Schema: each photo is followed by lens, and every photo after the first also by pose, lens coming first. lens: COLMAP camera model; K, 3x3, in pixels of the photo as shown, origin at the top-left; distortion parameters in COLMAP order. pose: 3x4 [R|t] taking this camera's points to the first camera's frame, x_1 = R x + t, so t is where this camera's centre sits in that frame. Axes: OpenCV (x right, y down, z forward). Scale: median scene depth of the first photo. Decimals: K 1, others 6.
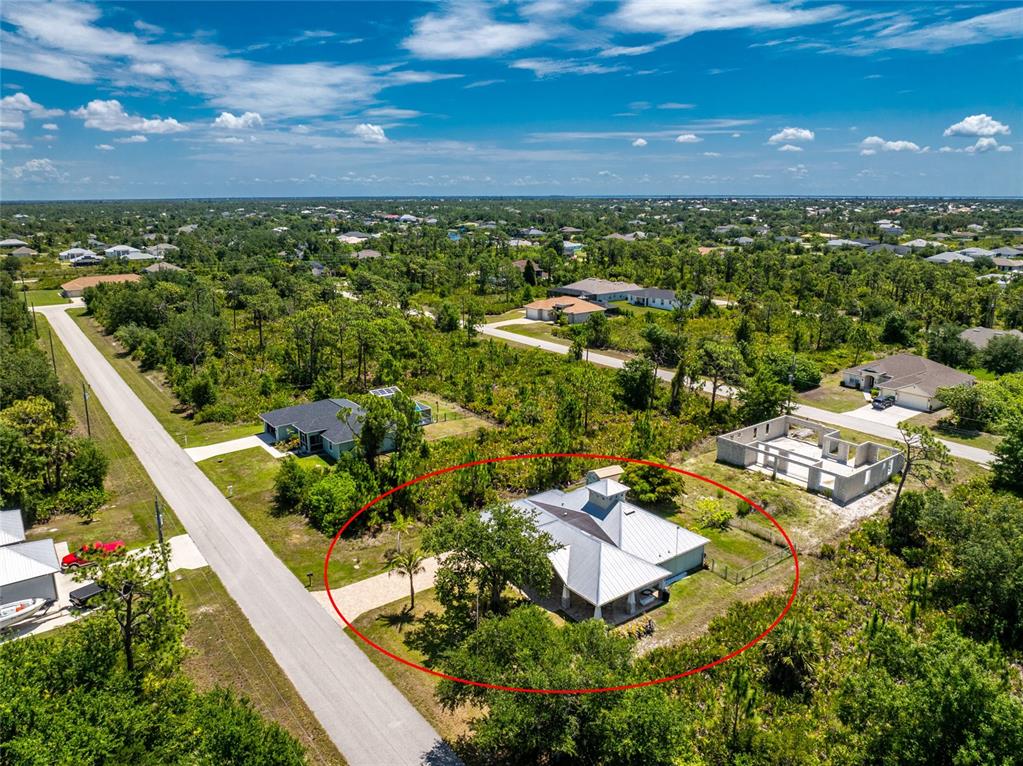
lens RADIAL K [[720.6, 0, 511.5], [0, 720.6, 383.0], [0, 0, 1]] dist [-0.027958, 0.006447]
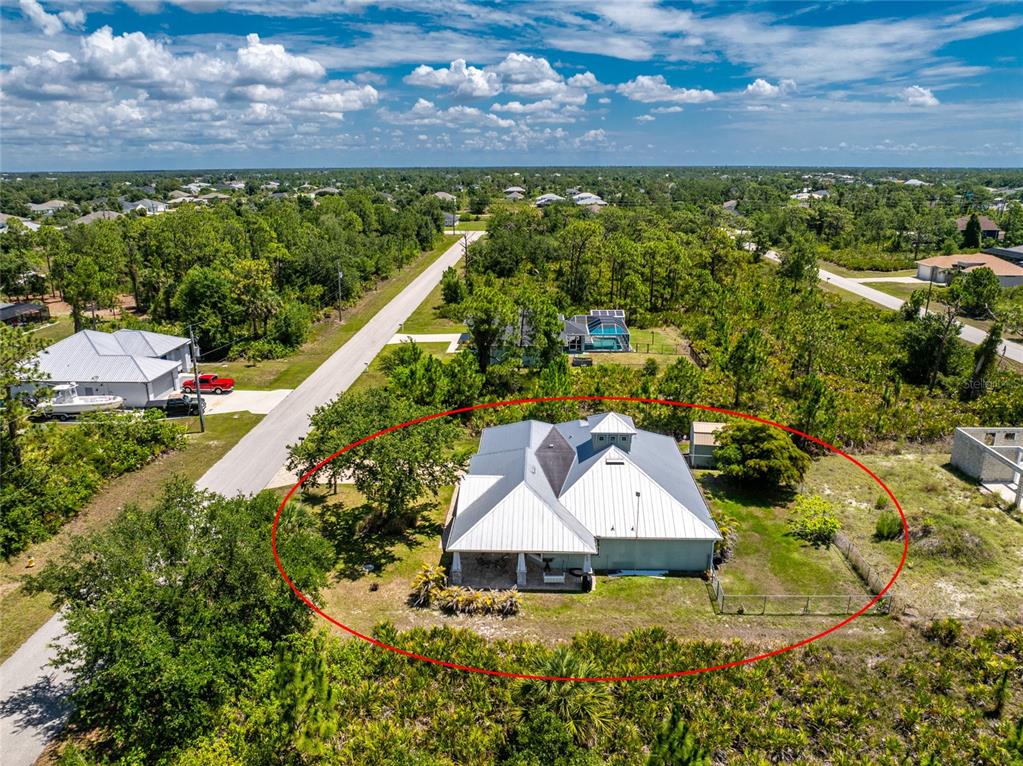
lens RADIAL K [[720.6, 0, 511.5], [0, 720.6, 383.0], [0, 0, 1]] dist [-0.027958, 0.006447]
pose [[0.781564, 0.183321, -0.596281, 0.380648], [-0.159441, 0.982801, 0.093169, 0.044822], [0.603105, 0.022254, 0.797351, 0.304349]]
